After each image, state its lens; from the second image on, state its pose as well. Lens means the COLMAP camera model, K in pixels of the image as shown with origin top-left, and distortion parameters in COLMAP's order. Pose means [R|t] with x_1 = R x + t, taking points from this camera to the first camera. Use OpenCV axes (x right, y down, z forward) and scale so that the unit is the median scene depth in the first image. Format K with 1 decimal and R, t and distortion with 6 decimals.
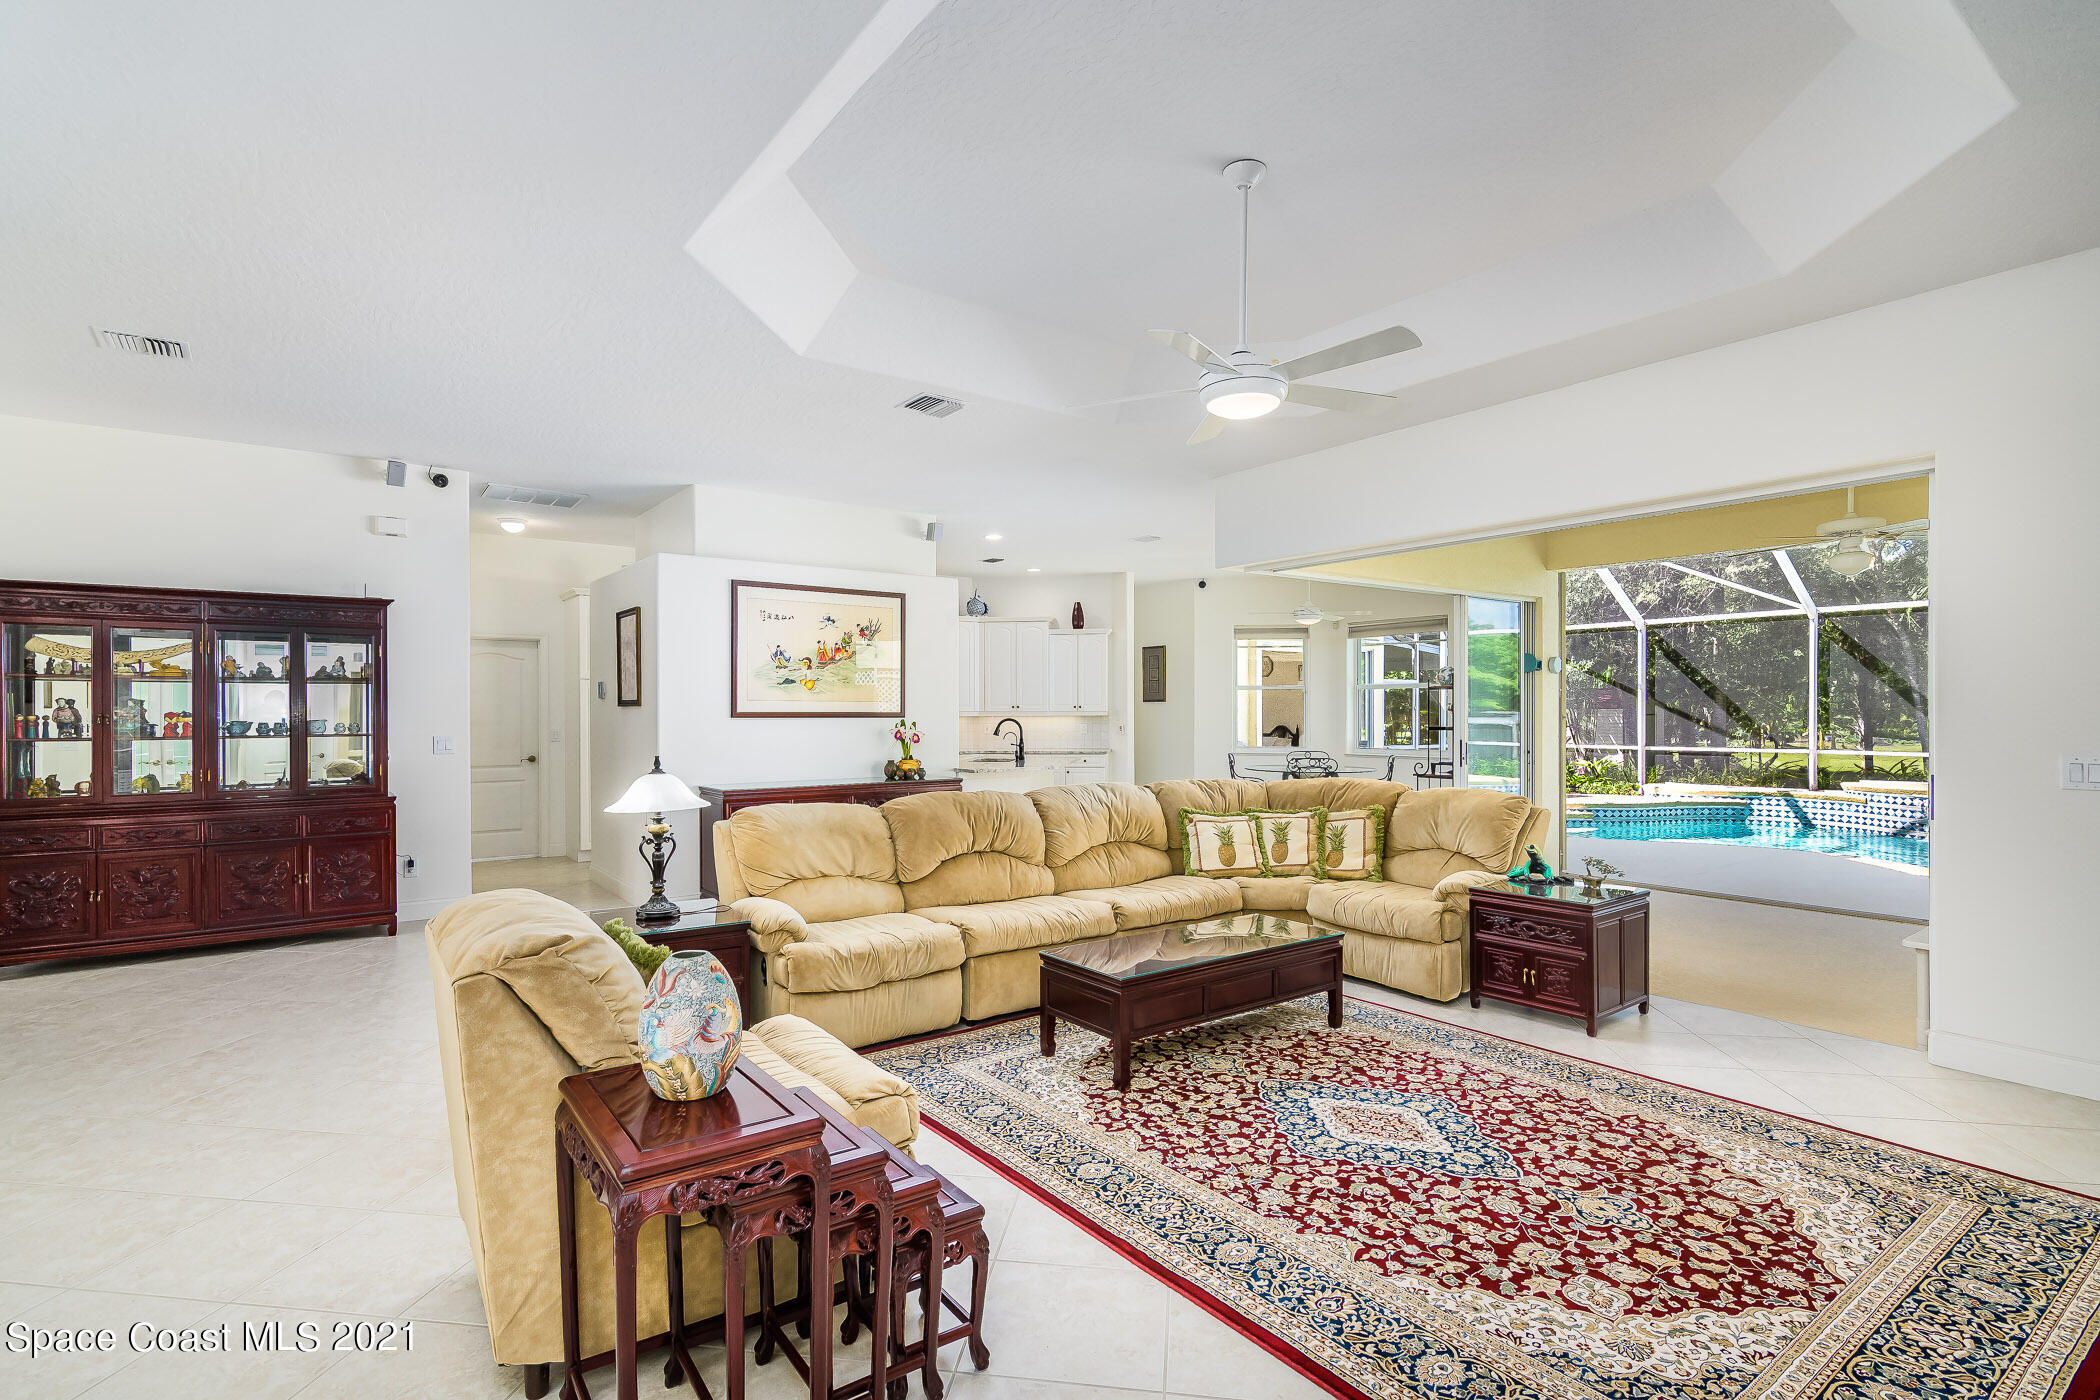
lens RADIAL K [[1017.2, 0, 1029.8], [0, 1017.2, 705.7], [0, 0, 1]] dist [-0.001126, 0.001129]
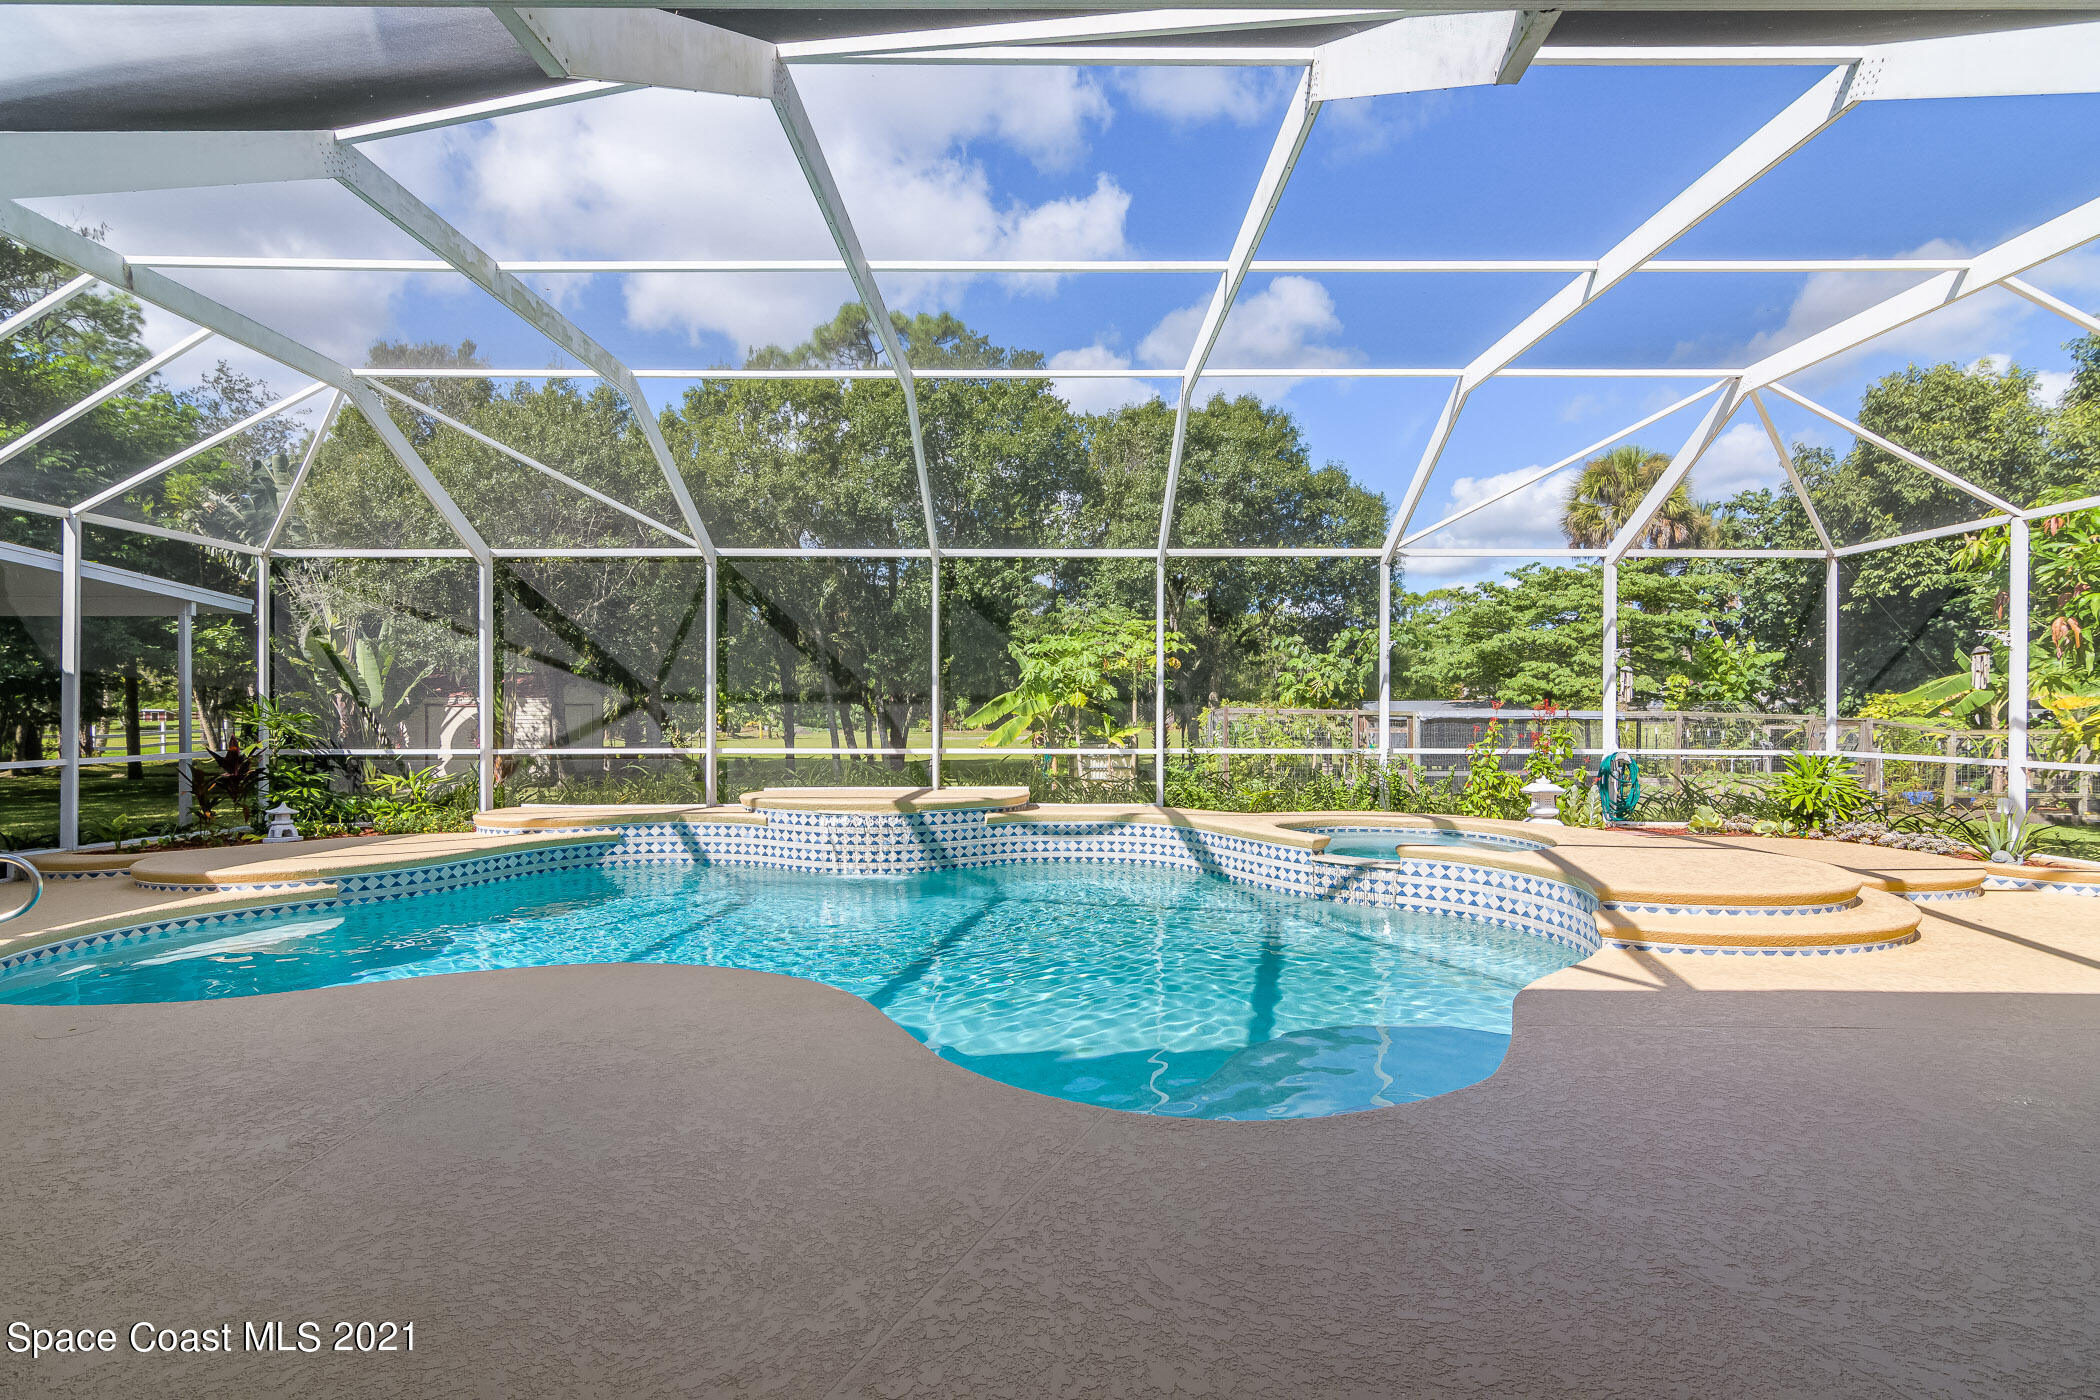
lens RADIAL K [[1017.2, 0, 1063.3], [0, 1017.2, 702.1], [0, 0, 1]] dist [-0.001126, 0.001129]
pose [[0.579749, 0.002584, 0.814791, 1.658987], [-0.003591, 0.999993, -0.000617, 0.052008], [-0.814788, -0.002568, 0.579754, 1.919015]]
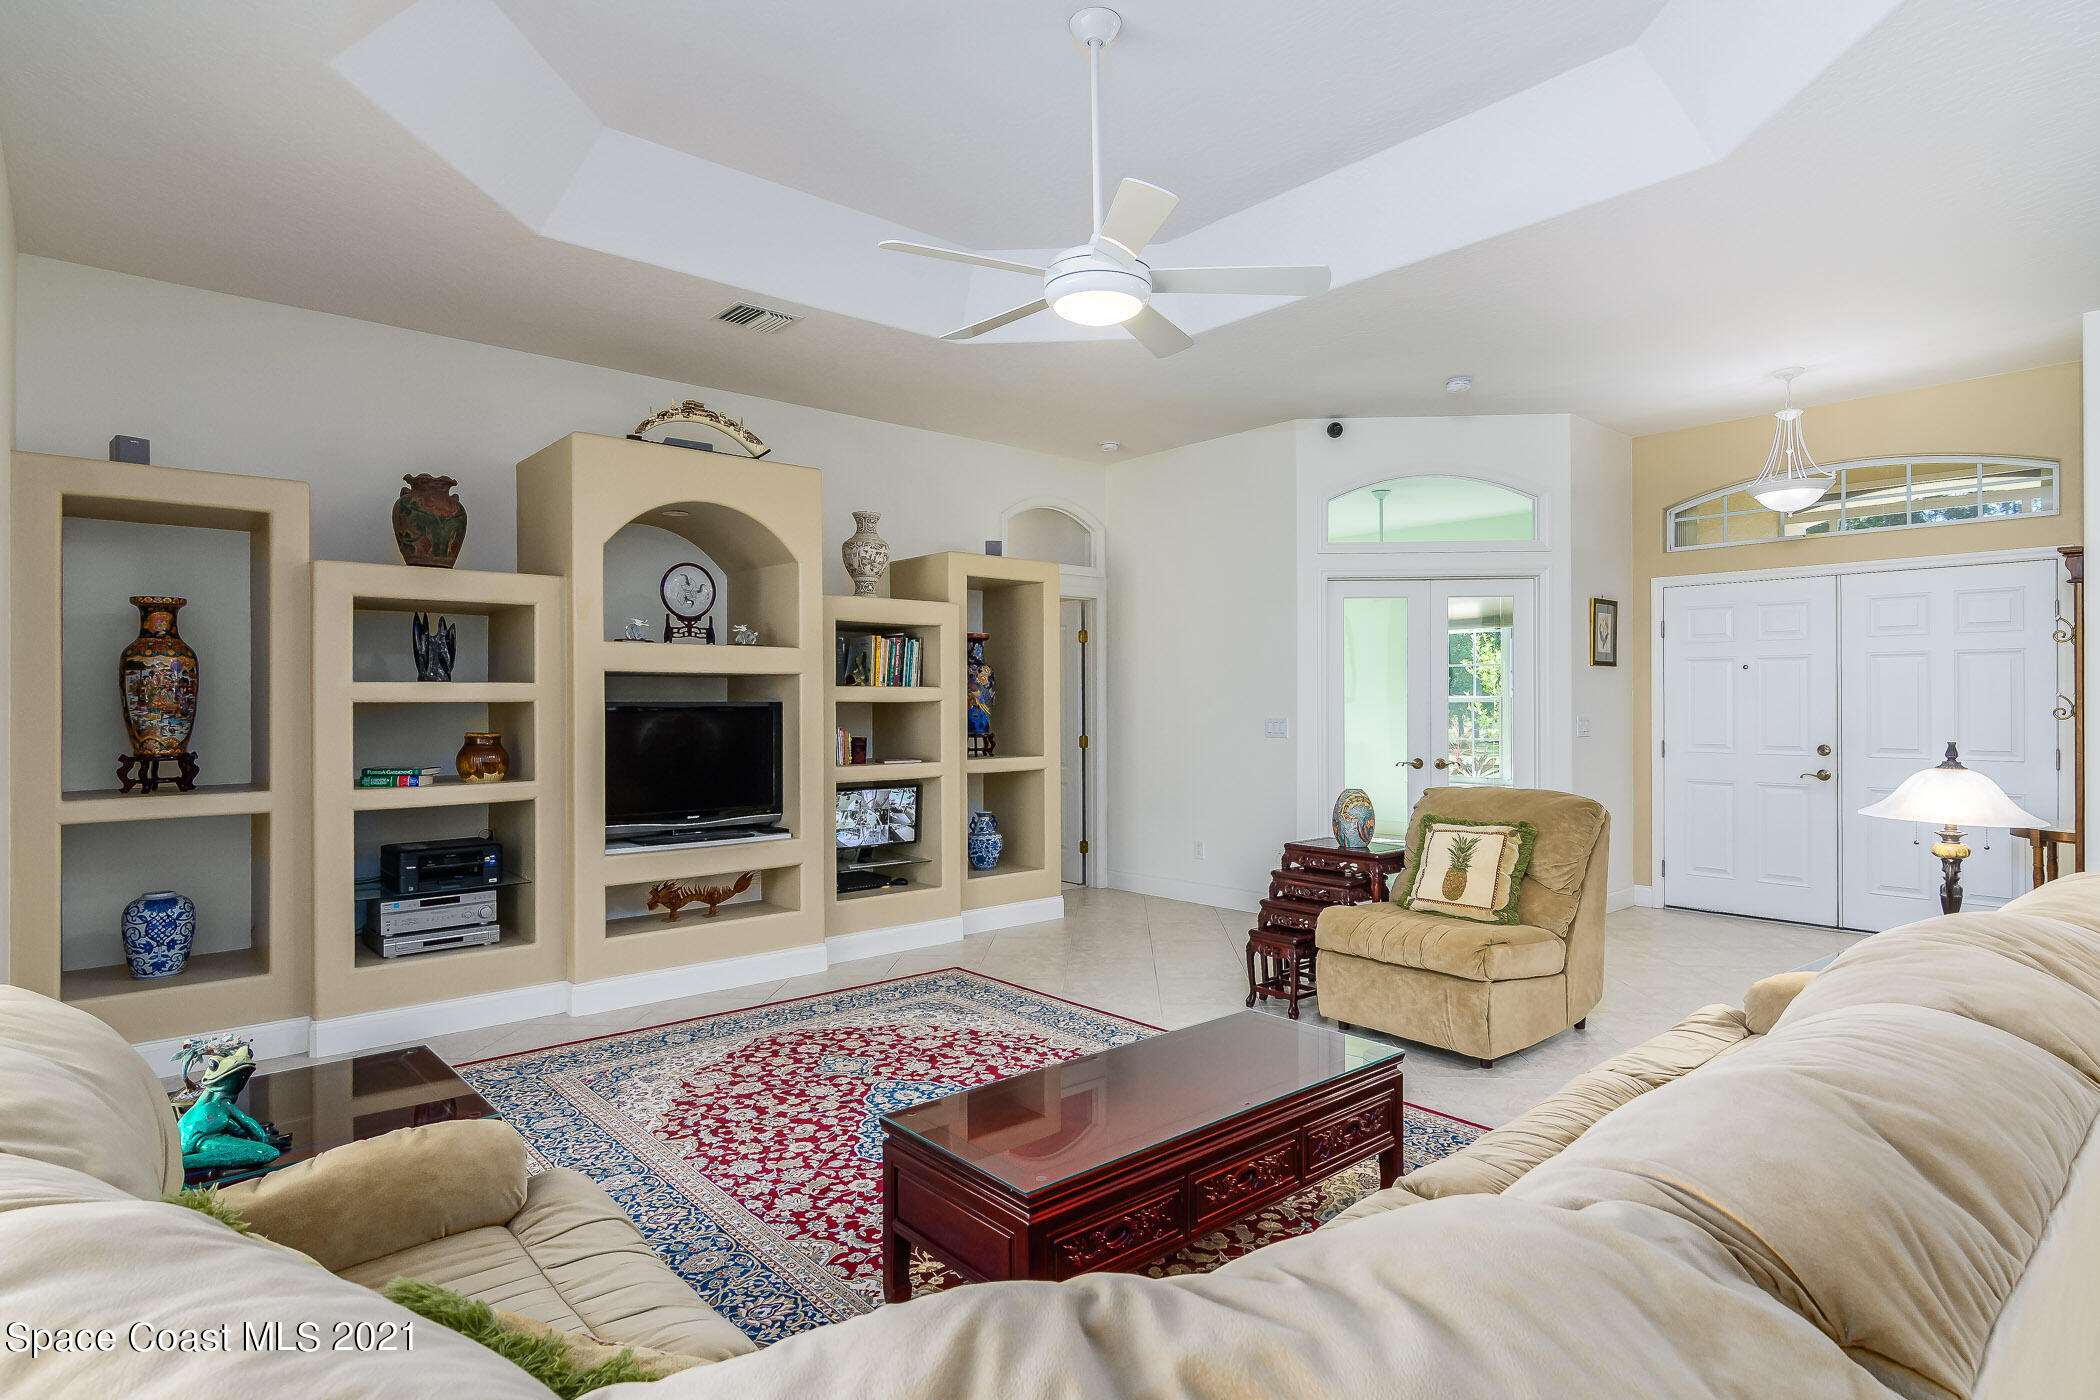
lens RADIAL K [[1093.6, 0, 1039.3], [0, 1093.6, 701.7], [0, 0, 1]] dist [-0.000266, 0.000238]
pose [[-0.996170, 0.005797, -0.087250, 0.408965], [0.006222, 0.999970, -0.004599, 0.031262], [0.087221, -0.005125, -0.996176, 2.293449]]
